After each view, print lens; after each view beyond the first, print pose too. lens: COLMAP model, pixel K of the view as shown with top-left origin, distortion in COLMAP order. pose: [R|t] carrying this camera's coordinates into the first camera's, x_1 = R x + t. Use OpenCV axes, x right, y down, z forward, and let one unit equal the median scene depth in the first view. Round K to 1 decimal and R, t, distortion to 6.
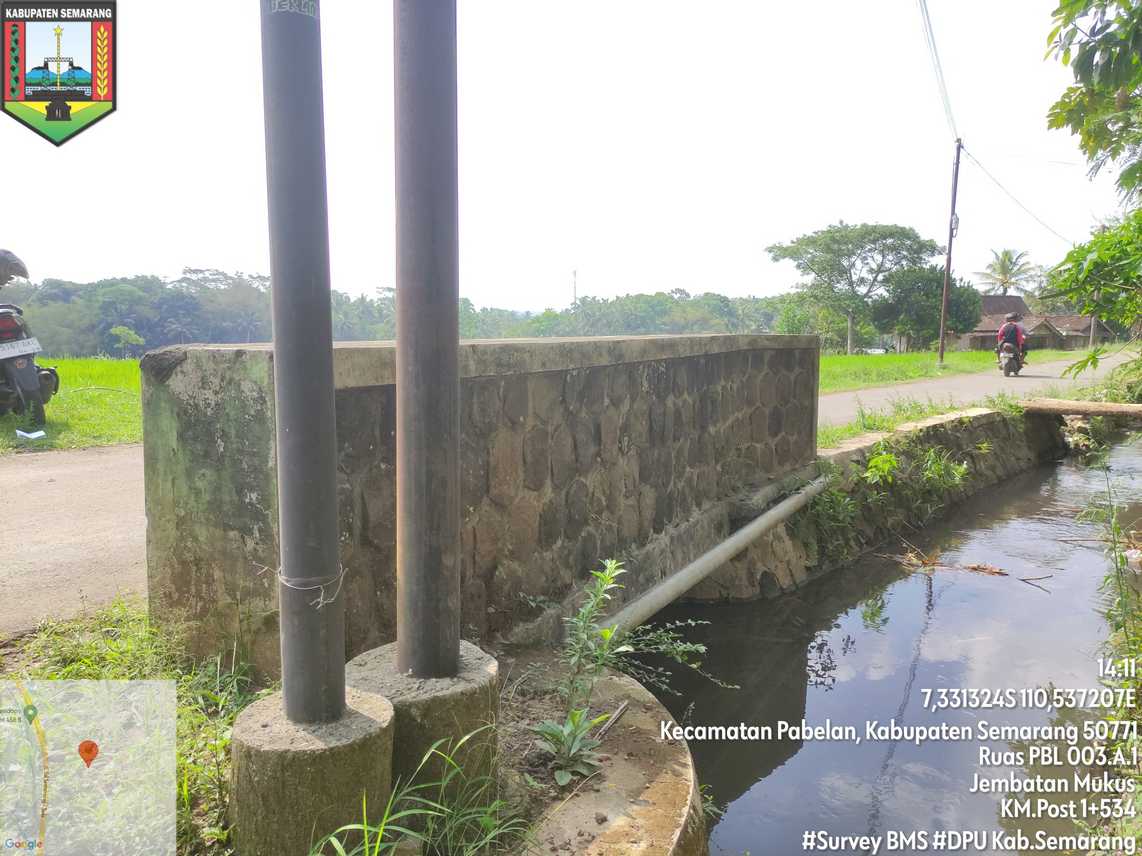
lens RADIAL K [[840.9, 0, 571.8], [0, 840.9, 430.5], [0, 0, 1]] dist [0.059051, -0.062141]
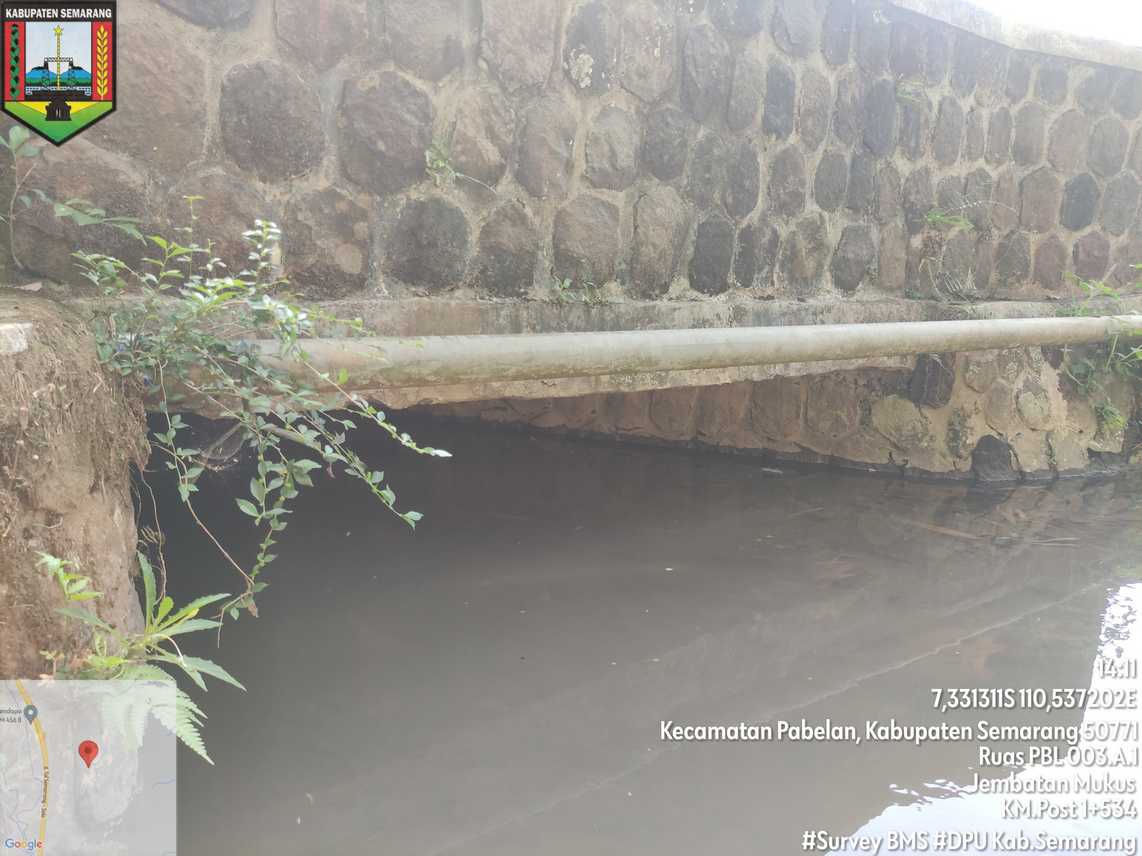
lens RADIAL K [[840.9, 0, 569.6], [0, 840.9, 434.0], [0, 0, 1]] dist [0.059051, -0.062141]
pose [[0.900683, 0.126387, -0.415689, 0.216053], [-0.090019, 0.990279, 0.106040, 0.132163], [0.425050, -0.058088, 0.903304, 0.361611]]
